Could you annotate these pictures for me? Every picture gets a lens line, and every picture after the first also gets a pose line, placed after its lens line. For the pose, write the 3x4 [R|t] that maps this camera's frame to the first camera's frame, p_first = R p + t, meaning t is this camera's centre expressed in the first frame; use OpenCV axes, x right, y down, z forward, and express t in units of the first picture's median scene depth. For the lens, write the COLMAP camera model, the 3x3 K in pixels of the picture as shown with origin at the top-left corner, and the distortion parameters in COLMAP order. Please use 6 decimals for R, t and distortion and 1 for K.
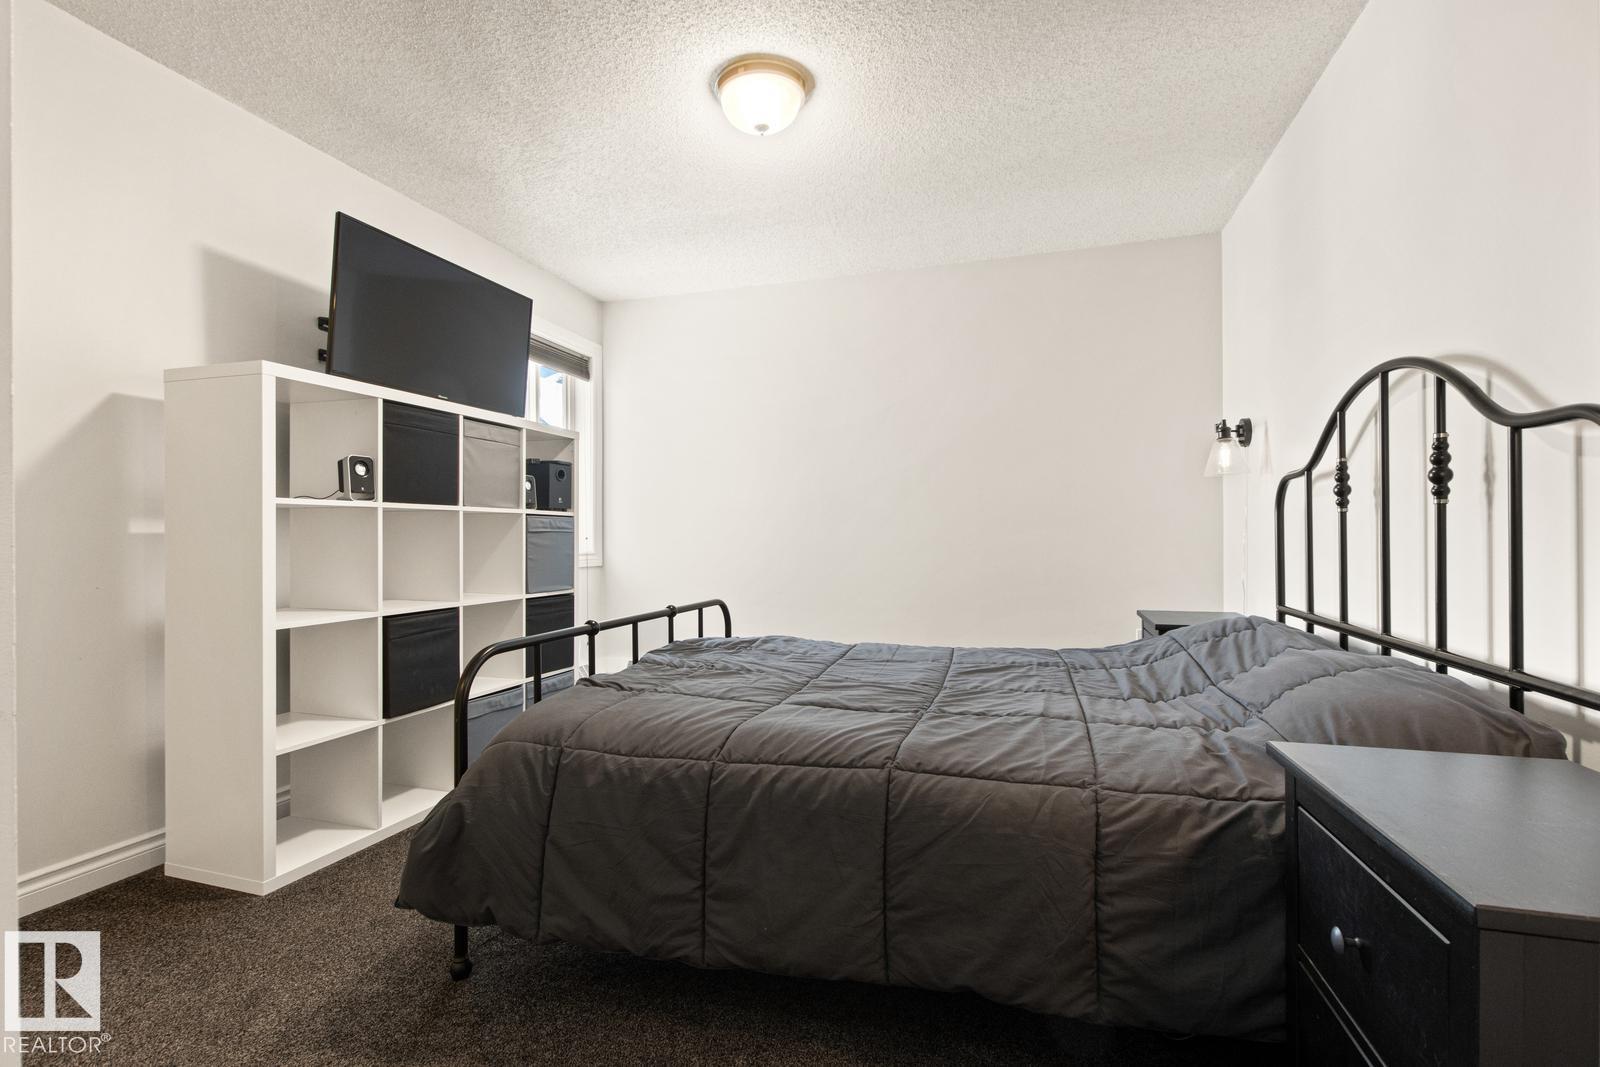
lens RADIAL K [[733.9, 0, 800.0], [0, 733.9, 533.5], [0, 0, 1]] dist [-0.000345, -0.000232]
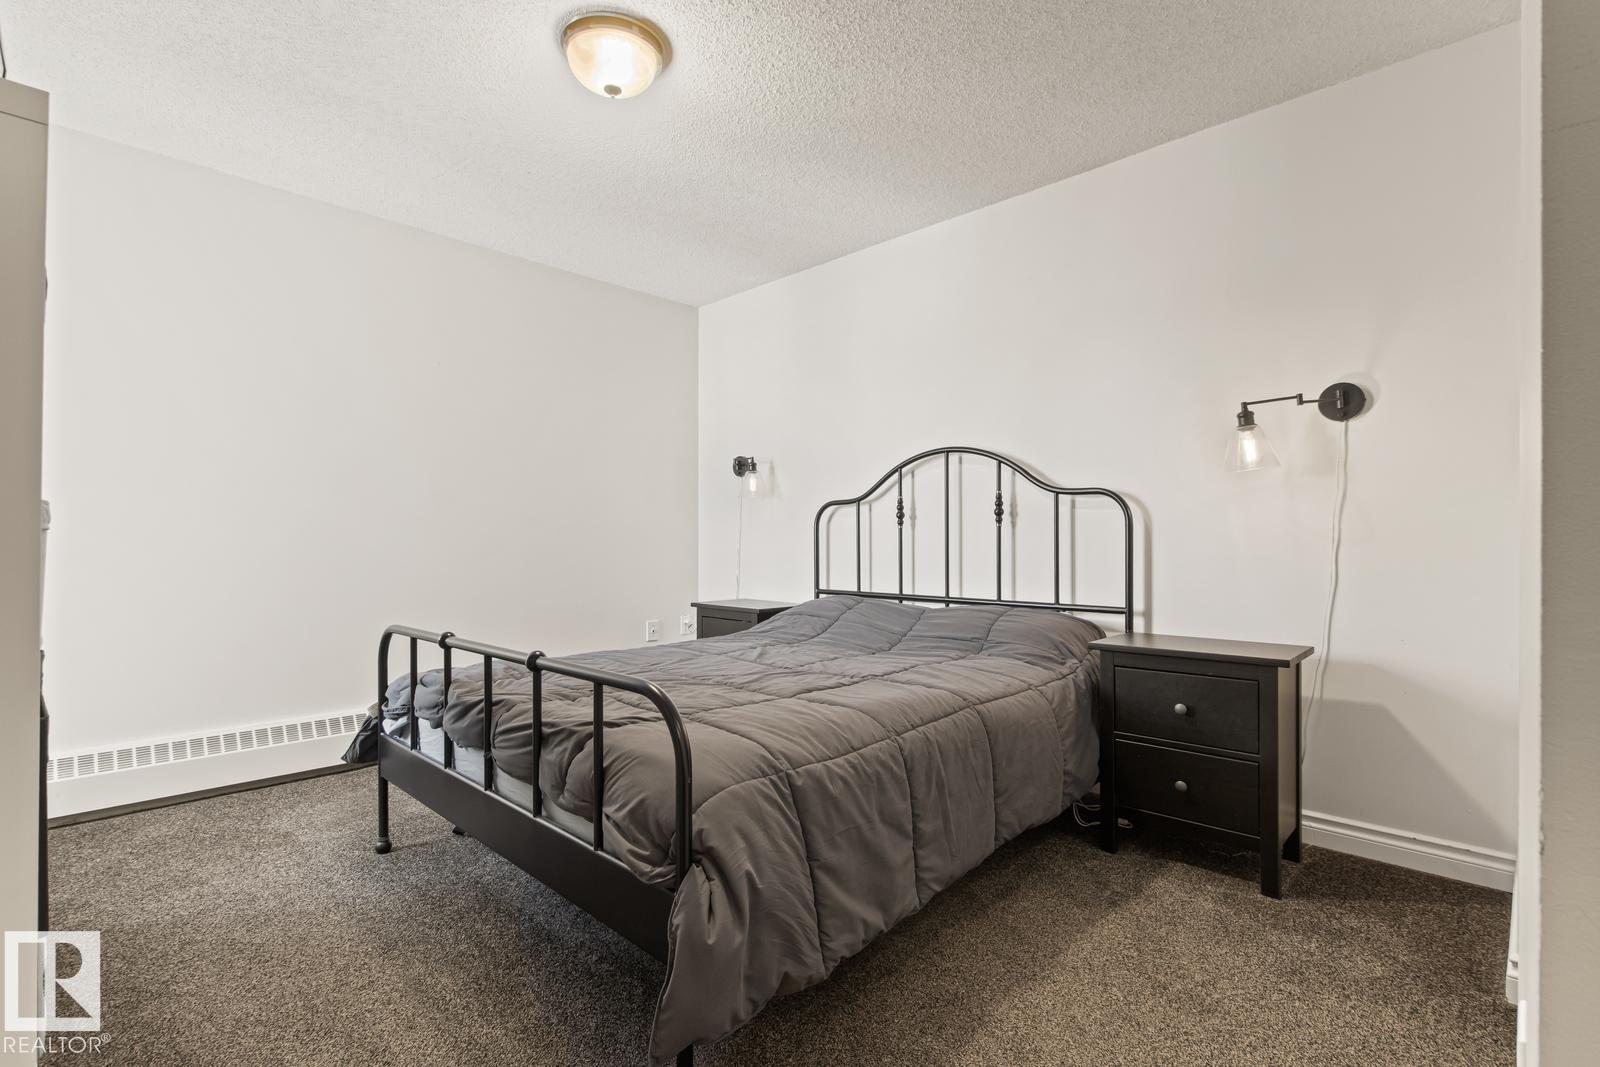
lens RADIAL K [[733.9, 0, 800.0], [0, 733.9, 533.5], [0, 0, 1]] dist [-0.000345, -0.000232]
pose [[0.456112, 0.015487, 0.889788, -1.034278], [-0.008093, 0.999879, -0.013254, 0.008791], [-0.889885, -0.001156, 0.456183, 0.522990]]
